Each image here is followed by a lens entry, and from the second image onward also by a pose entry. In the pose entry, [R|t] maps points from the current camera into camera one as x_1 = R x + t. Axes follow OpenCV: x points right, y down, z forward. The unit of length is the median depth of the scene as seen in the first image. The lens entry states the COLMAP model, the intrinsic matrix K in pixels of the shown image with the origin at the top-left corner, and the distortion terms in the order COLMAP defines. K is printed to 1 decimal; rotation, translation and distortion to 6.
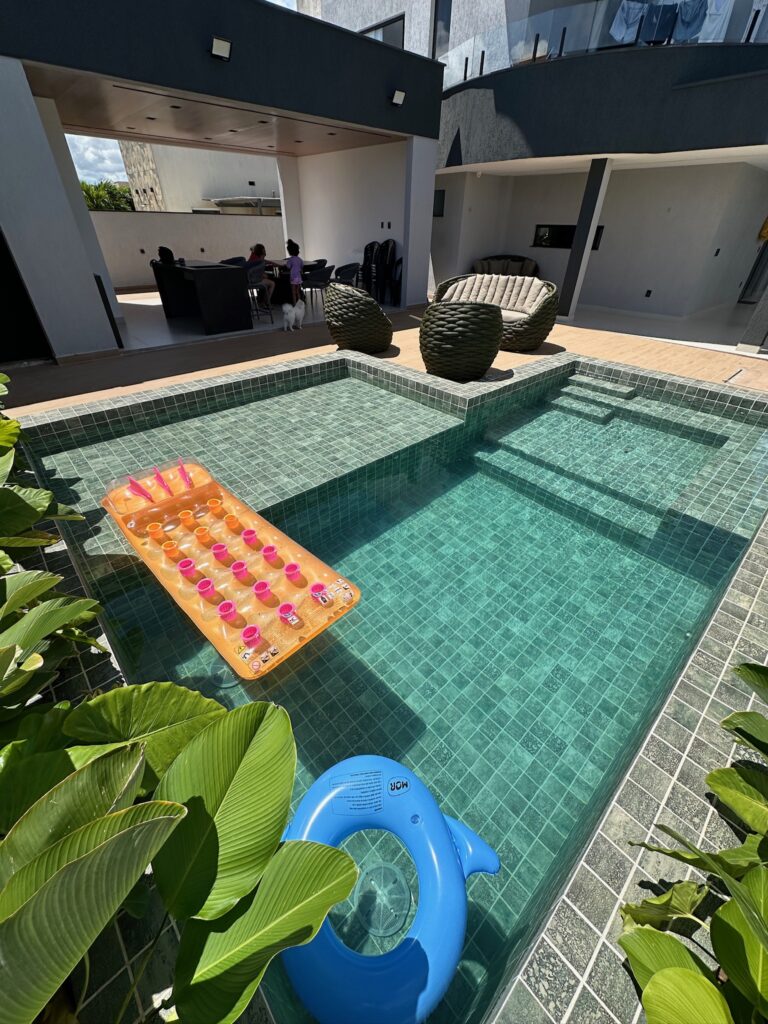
lens RADIAL K [[408.0, 0, 383.3], [0, 408.0, 510.2], [0, 0, 1]] dist [-0.002052, 0.000088]
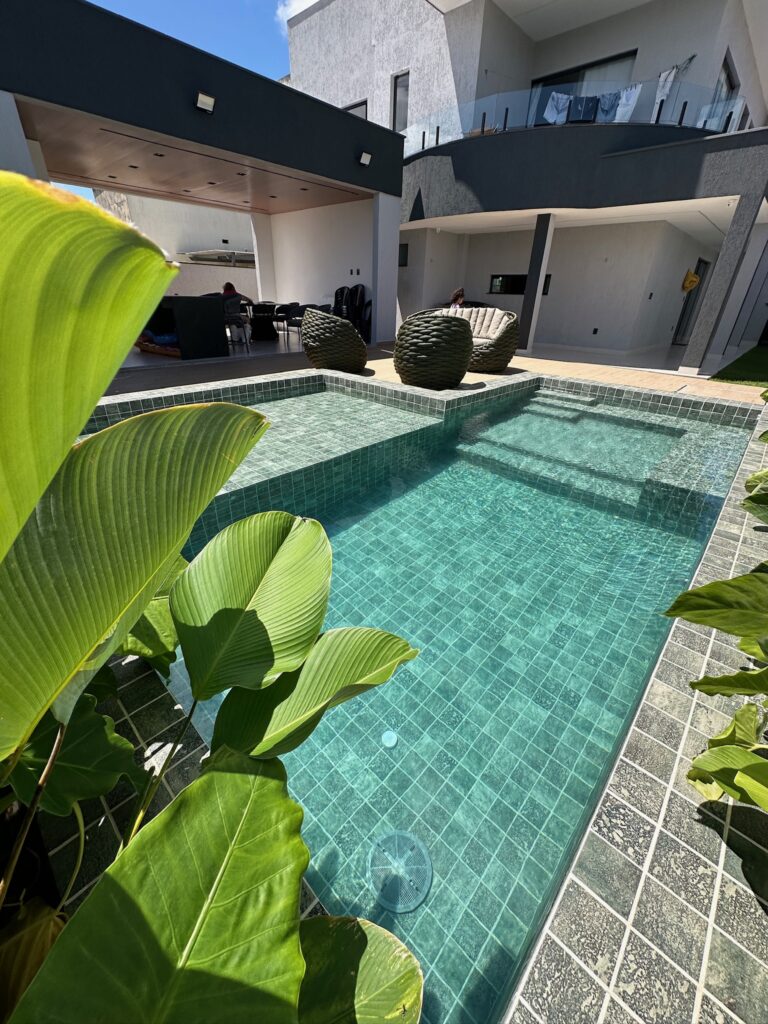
lens RADIAL K [[408.3, 0, 383.6], [0, 408.3, 508.8], [0, 0, 1]] dist [-0.002537, -0.000068]
pose [[0.996789, -0.025423, 0.075930, -0.031639], [0.034624, 0.991872, -0.122434, 0.109612], [-0.072201, 0.124670, 0.989568, 0.014477]]
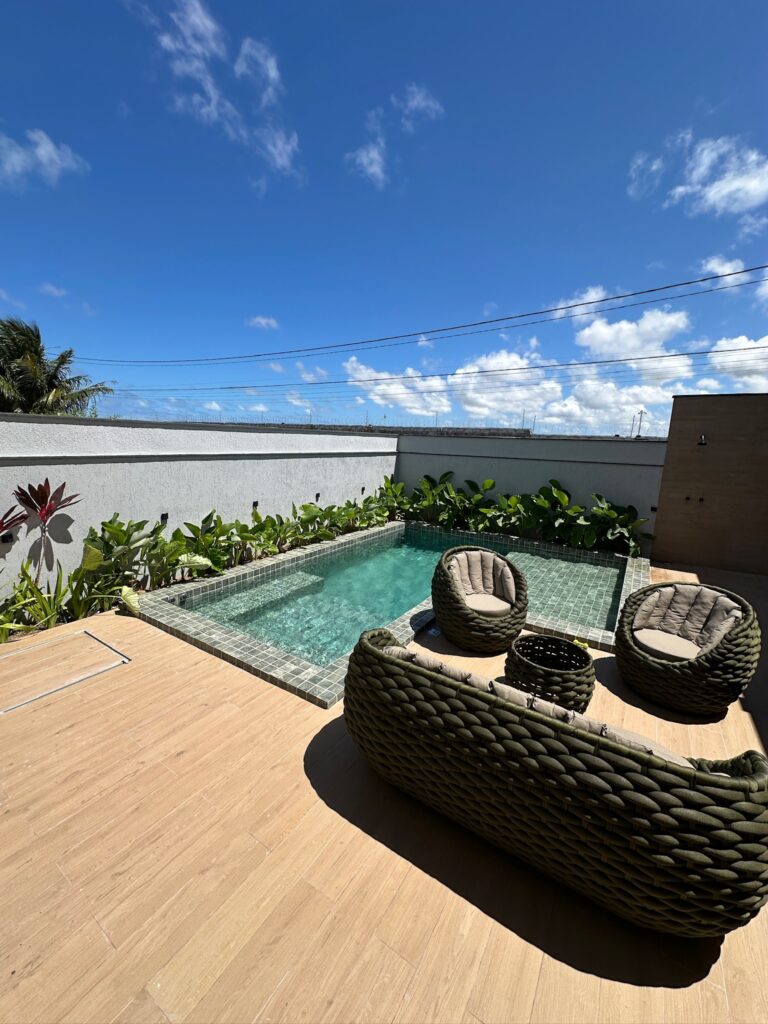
lens RADIAL K [[408.0, 0, 383.3], [0, 408.0, 510.2], [0, 0, 1]] dist [-0.002052, 0.000088]
pose [[-0.962589, -0.004654, -0.270926, 0.642707], [-0.195954, 0.702522, 0.684153, -1.115417], [0.187147, 0.711647, -0.677152, 1.427901]]
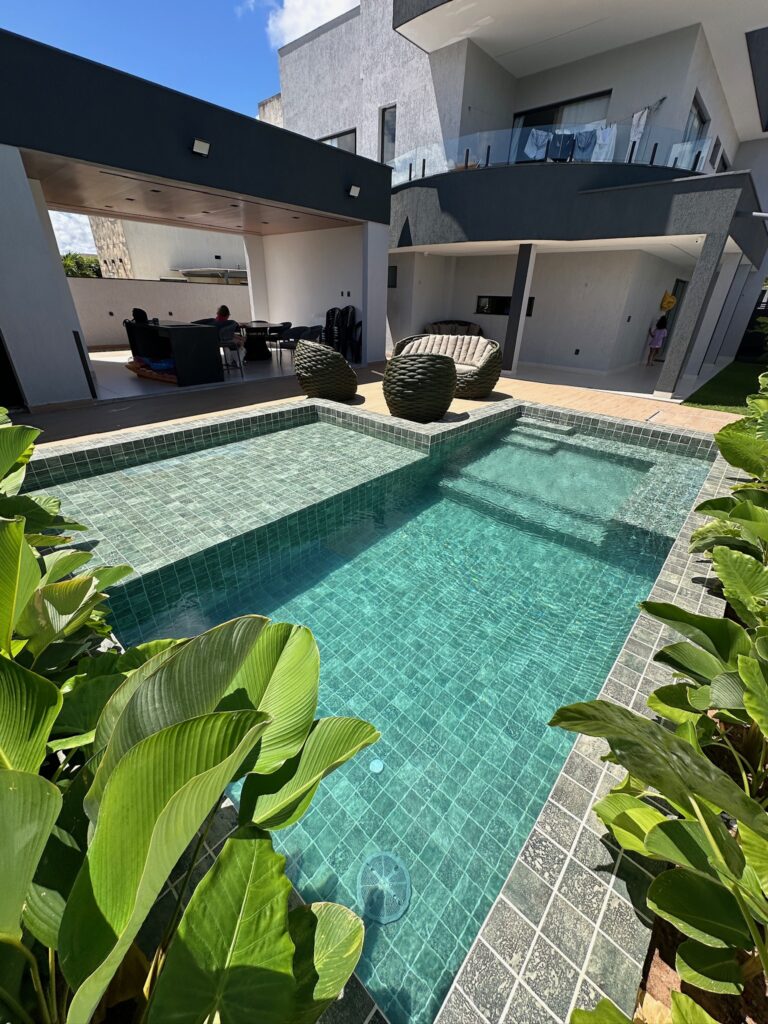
lens RADIAL K [[408.2, 0, 383.7], [0, 408.2, 509.4], [0, 0, 1]] dist [-0.003152, 0.000629]
pose [[0.995120, -0.033049, 0.092977, -0.025608], [0.044885, 0.990727, -0.128236, 0.055681], [-0.087876, 0.131783, 0.987376, -0.052089]]
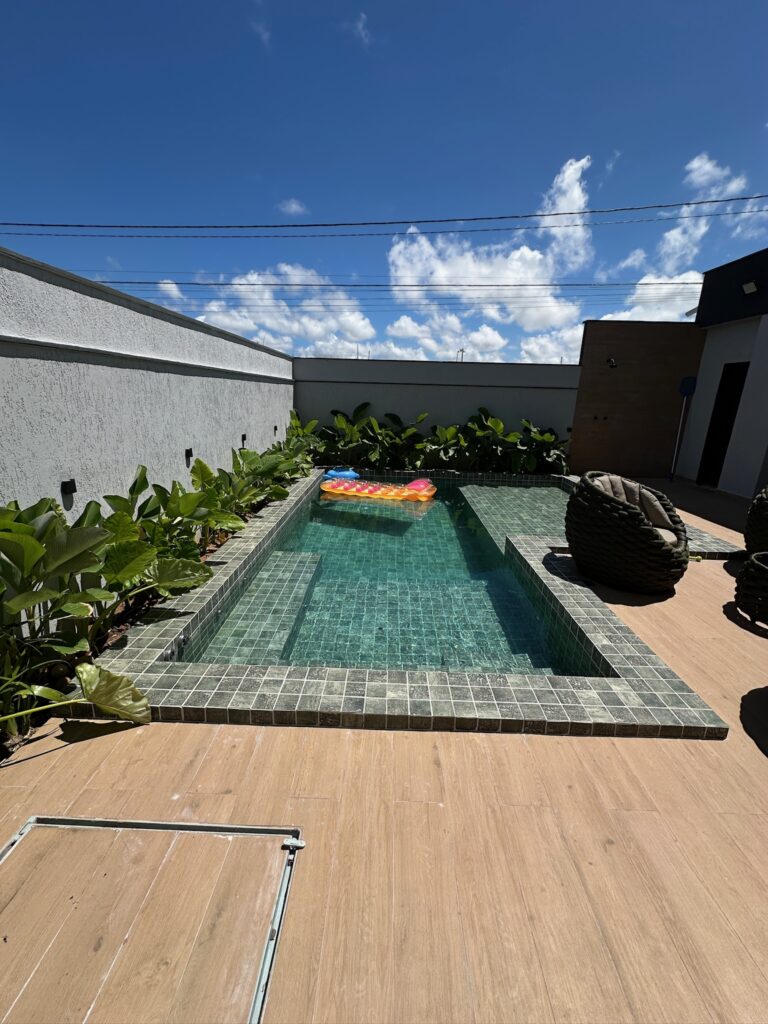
lens RADIAL K [[407.9, 0, 384.3], [0, 407.9, 509.8], [0, 0, 1]] dist [-0.001924, -0.000466]
pose [[-0.679846, 0.163731, -0.714844, 1.018862], [-0.456231, 0.668736, 0.587065, -0.675452], [0.574163, 0.725247, -0.379938, 1.005172]]
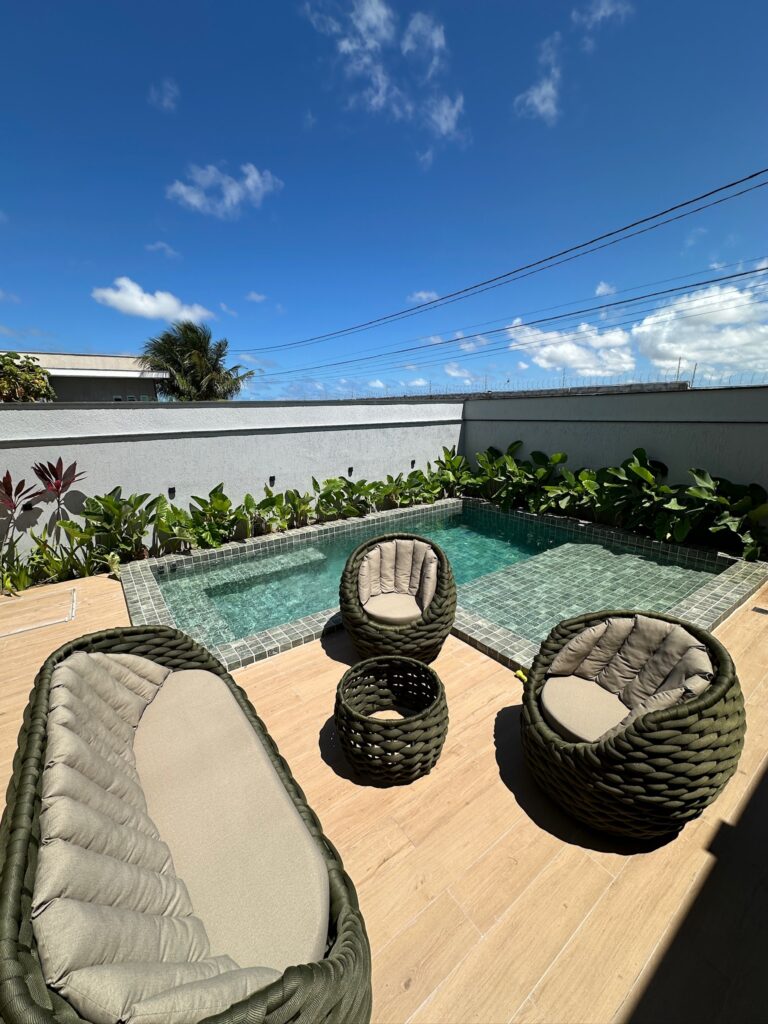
lens RADIAL K [[408.2, 0, 383.7], [0, 408.2, 509.4], [0, 0, 1]] dist [-0.003152, 0.000629]
pose [[-0.994676, -0.021169, 0.100855, 0.161127], [0.062419, 0.654961, 0.753080, -1.059179], [-0.081998, 0.755366, -0.650153, 1.352083]]
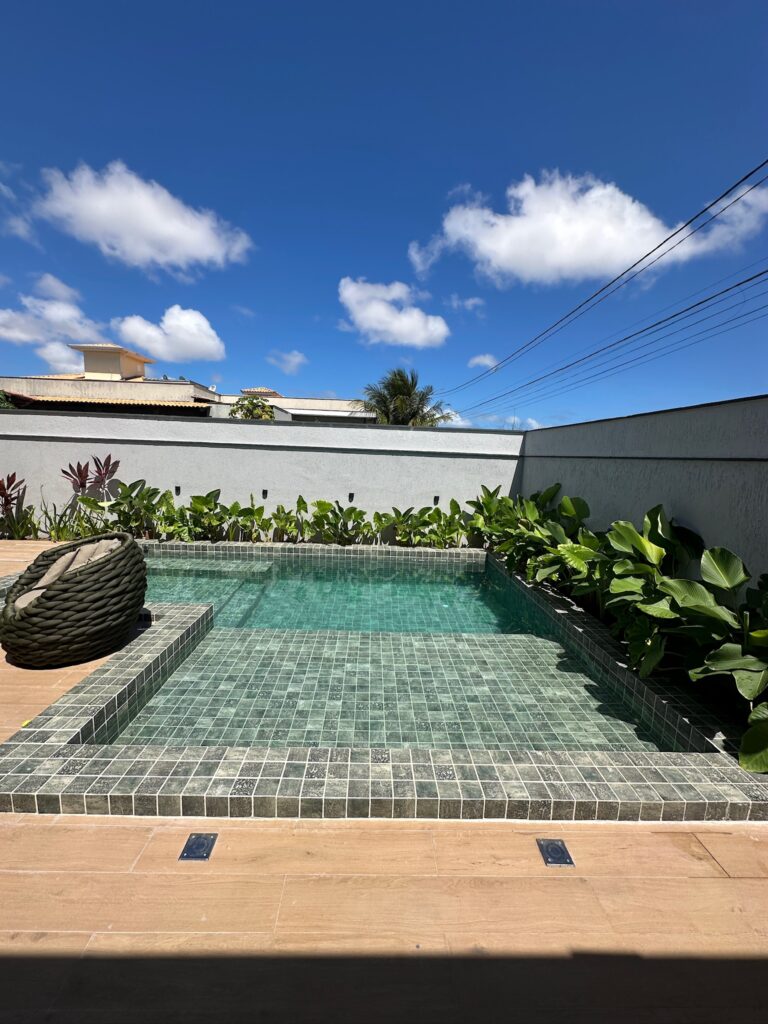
lens RADIAL K [[406.8, 0, 381.0], [0, 406.8, 517.5], [0, 0, 1]] dist [-0.000930, -0.000077]
pose [[-0.761091, -0.148101, 0.631511, -0.585543], [0.329634, 0.750186, 0.573204, -0.735378], [-0.558643, 0.644427, -0.522141, 0.988156]]
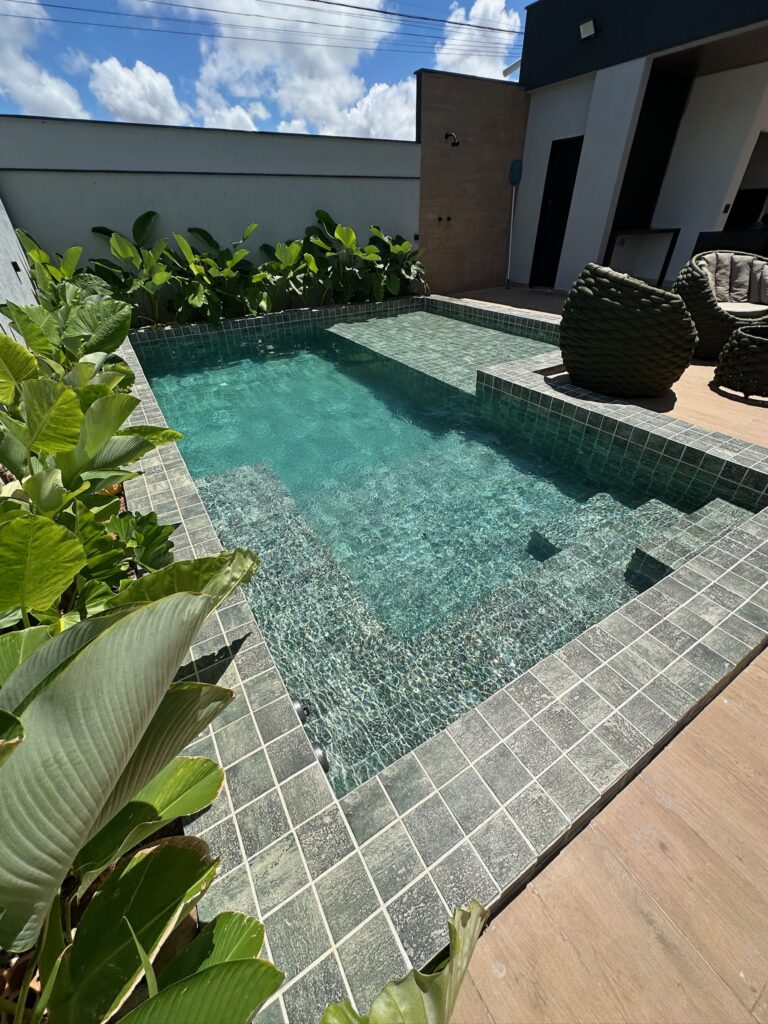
lens RADIAL K [[408.0, 0, 383.3], [0, 408.0, 510.2], [0, 0, 1]] dist [-0.002052, 0.000088]
pose [[-0.178965, 0.559504, -0.809275, 0.972602], [-0.553579, 0.622730, 0.552953, -0.384318], [0.813340, 0.546957, 0.198283, 0.708285]]
